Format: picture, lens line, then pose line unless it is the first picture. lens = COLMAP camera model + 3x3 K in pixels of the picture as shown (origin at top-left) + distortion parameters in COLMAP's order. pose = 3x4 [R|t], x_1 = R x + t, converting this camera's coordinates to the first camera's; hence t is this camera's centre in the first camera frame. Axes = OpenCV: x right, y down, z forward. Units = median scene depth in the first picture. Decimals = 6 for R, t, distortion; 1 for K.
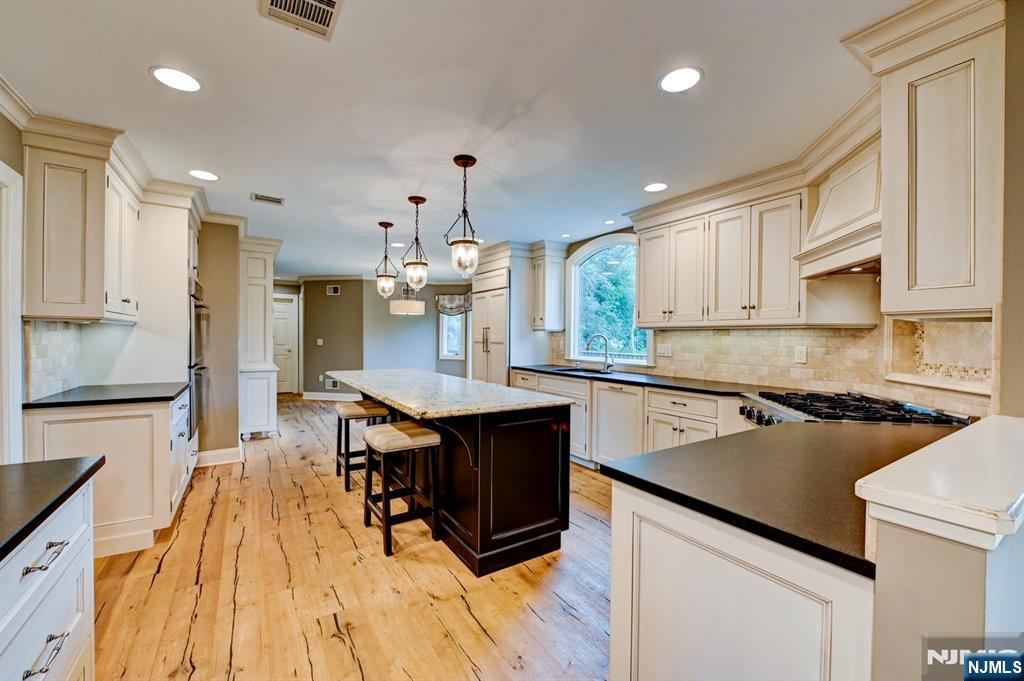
lens RADIAL K [[412.7, 0, 516.8], [0, 412.7, 339.9], [0, 0, 1]] dist [-0.001201, -0.000101]
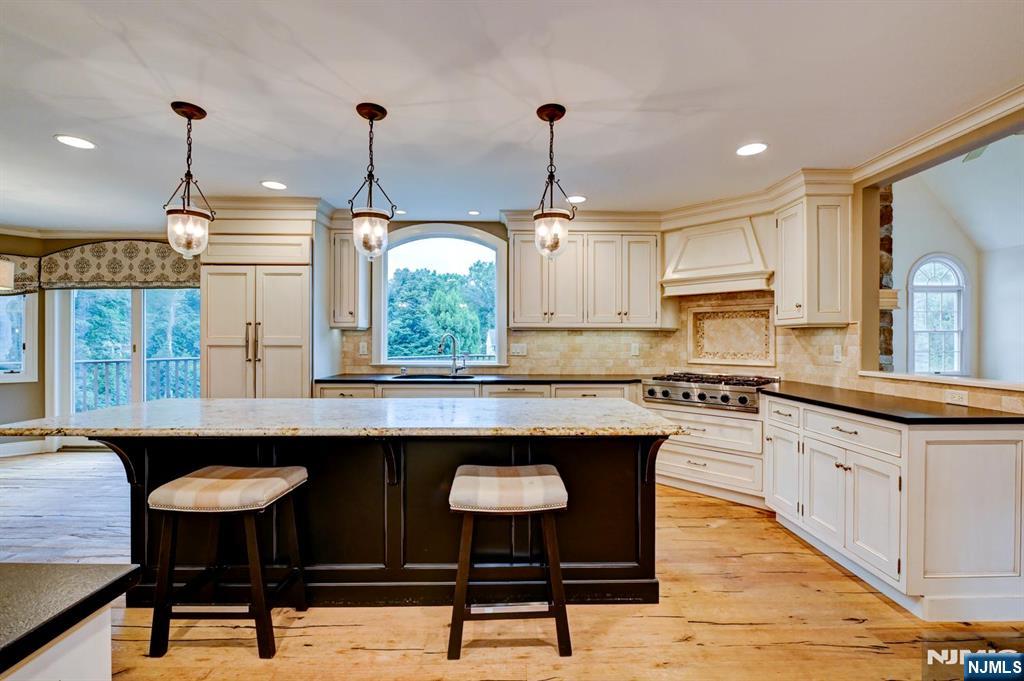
lens RADIAL K [[444.6, 0, 512.0], [0, 444.6, 340.5], [0, 0, 1]] dist [-0.006755, -0.000617]
pose [[0.535312, -0.006435, 0.844630, -0.616550], [0.008316, 0.999963, 0.002348, -0.001017], [-0.844614, 0.005767, 0.535345, 0.427394]]
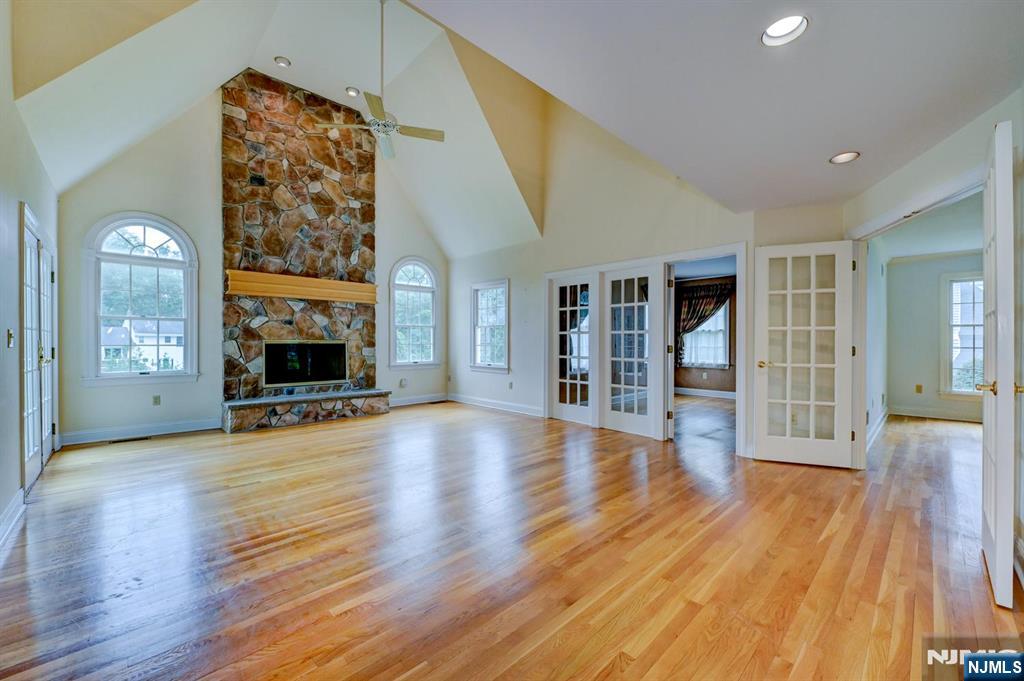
lens RADIAL K [[406.1, 0, 515.6], [0, 406.1, 340.9], [0, 0, 1]] dist [-0.002378, -0.000684]
pose [[-0.186351, -0.005537, 0.982468, -0.089773], [0.006455, 0.999956, 0.006860, 0.040020], [-0.982462, 0.007620, -0.186307, -0.185246]]
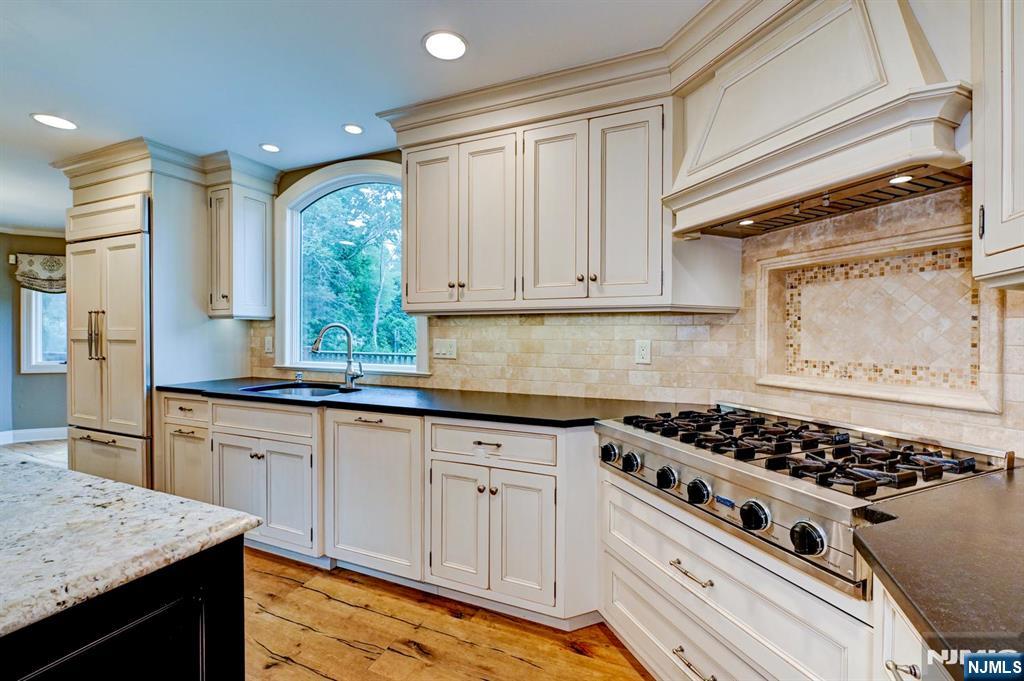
lens RADIAL K [[430.1, 0, 515.9], [0, 430.1, 339.2], [0, 0, 1]] dist [-0.003707, -0.000435]
pose [[0.828861, -0.011321, 0.559339, 0.079560], [0.007737, 0.999932, 0.008773, 0.005374], [-0.559400, -0.002944, 0.828892, 0.401454]]
